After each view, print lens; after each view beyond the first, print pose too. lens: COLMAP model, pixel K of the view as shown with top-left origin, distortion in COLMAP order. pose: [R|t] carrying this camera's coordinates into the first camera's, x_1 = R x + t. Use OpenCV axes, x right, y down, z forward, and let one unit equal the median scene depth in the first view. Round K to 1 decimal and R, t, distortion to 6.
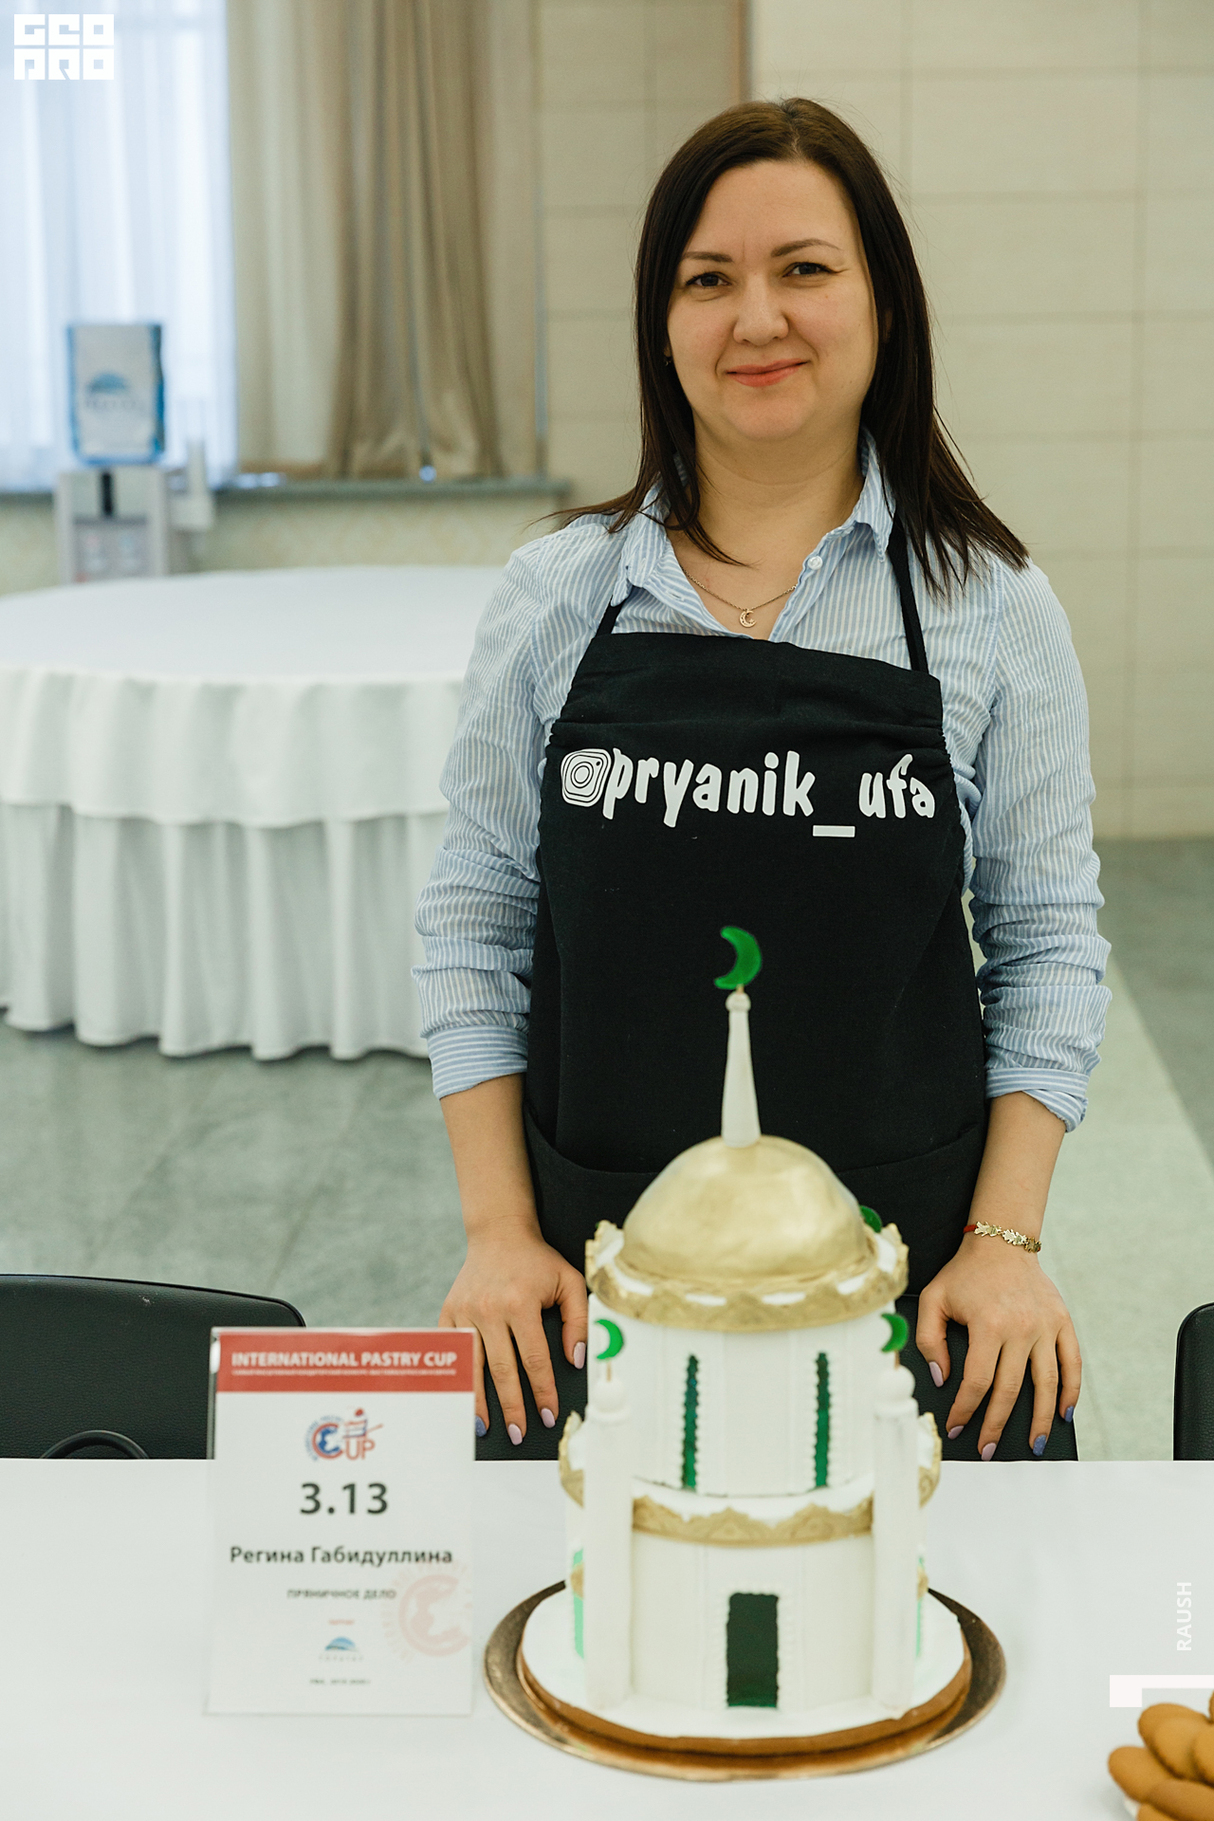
lens RADIAL K [[3075.0, 0, 601.1], [0, 3075.0, 908.8], [0, 0, 1]] dist [-0.009012, 0.000000]
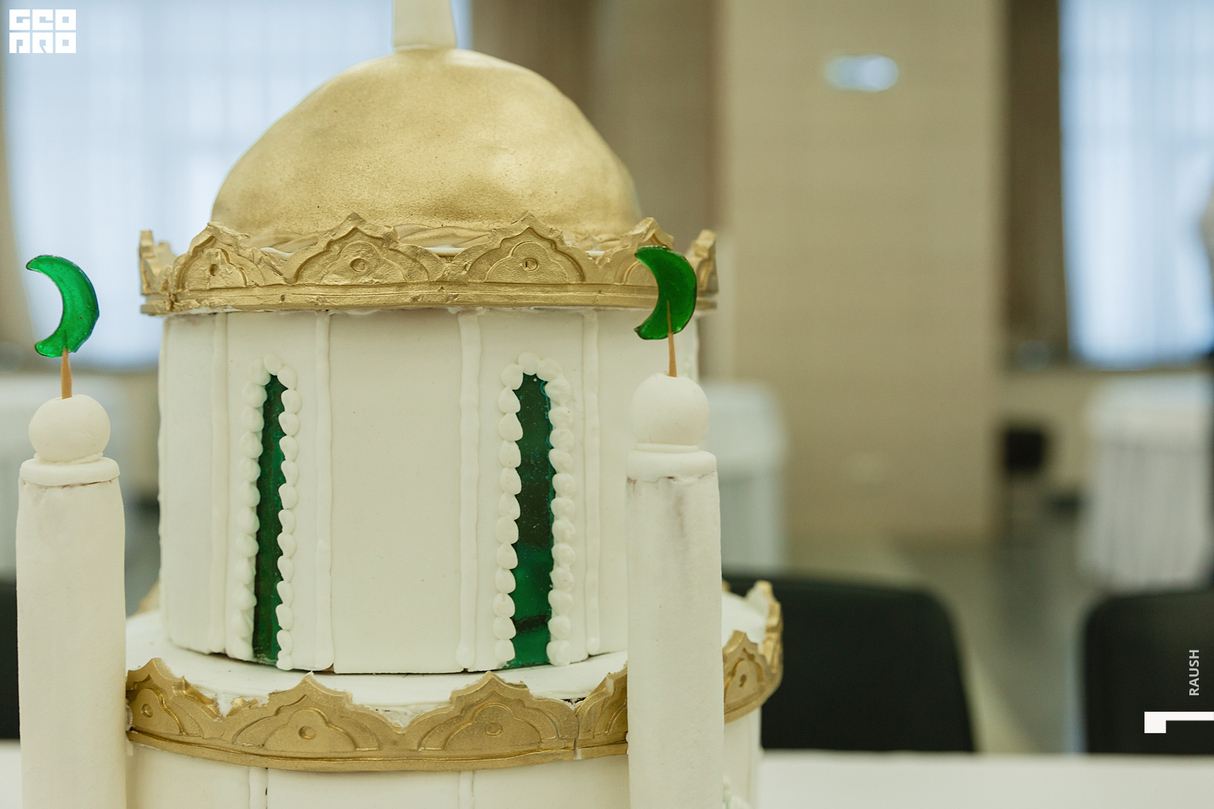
lens RADIAL K [[1436.9, 0, 644.3], [0, 1436.9, 373.7], [0, 0, 1]] dist [0.001182, 0.000000]
pose [[0.999755, 0.011983, -0.018627, 0.094134], [-0.015000, 0.985095, -0.171356, 0.183359], [0.016296, 0.171593, 0.985033, 0.770835]]
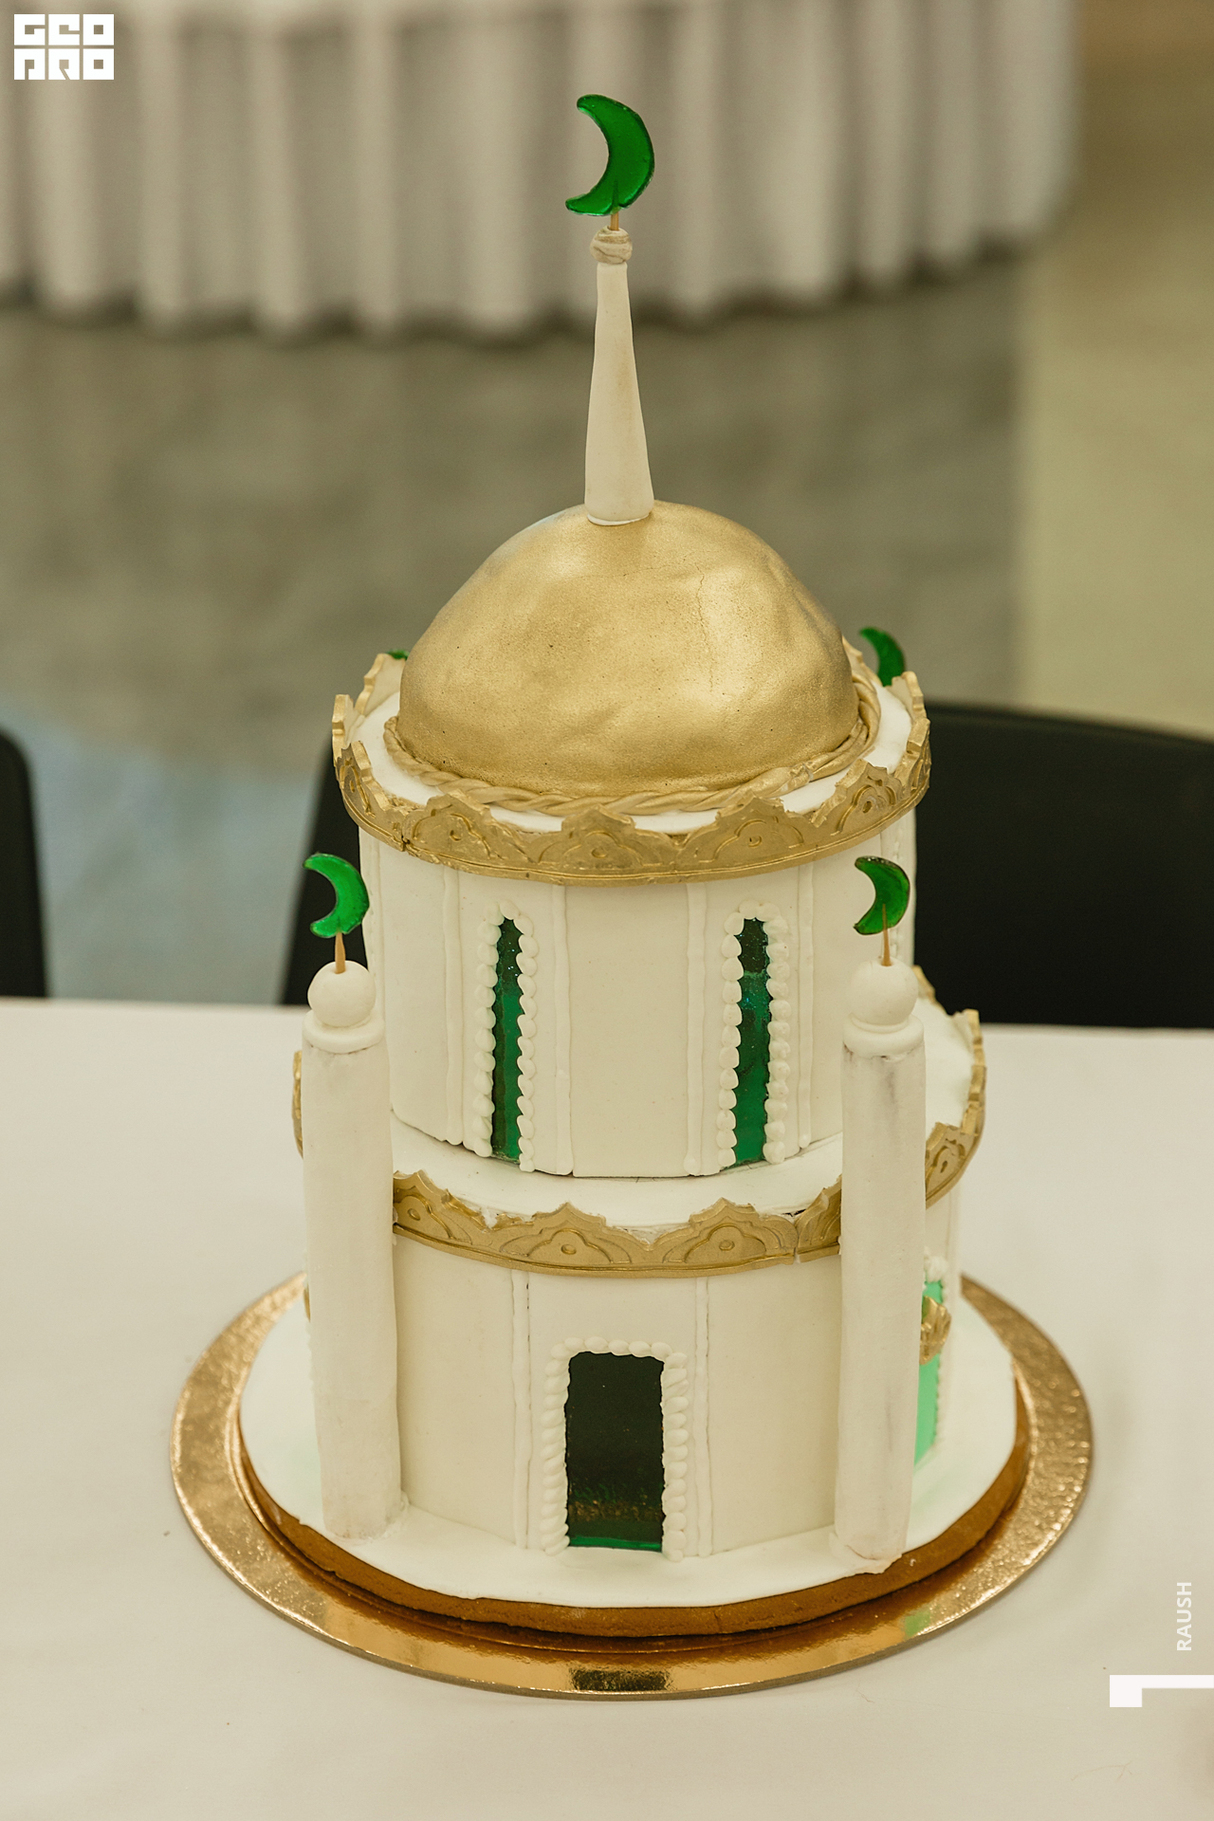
lens RADIAL K [[3494.4, 0, 613.5], [0, 3494.4, 904.2], [0, 0, 1]] dist [-0.013246, 0.000000]
pose [[0.998650, 0.021413, -0.047332, 0.076289], [-0.011168, 0.978289, 0.206944, 0.017608], [0.050736, -0.206136, 0.977207, 0.412834]]
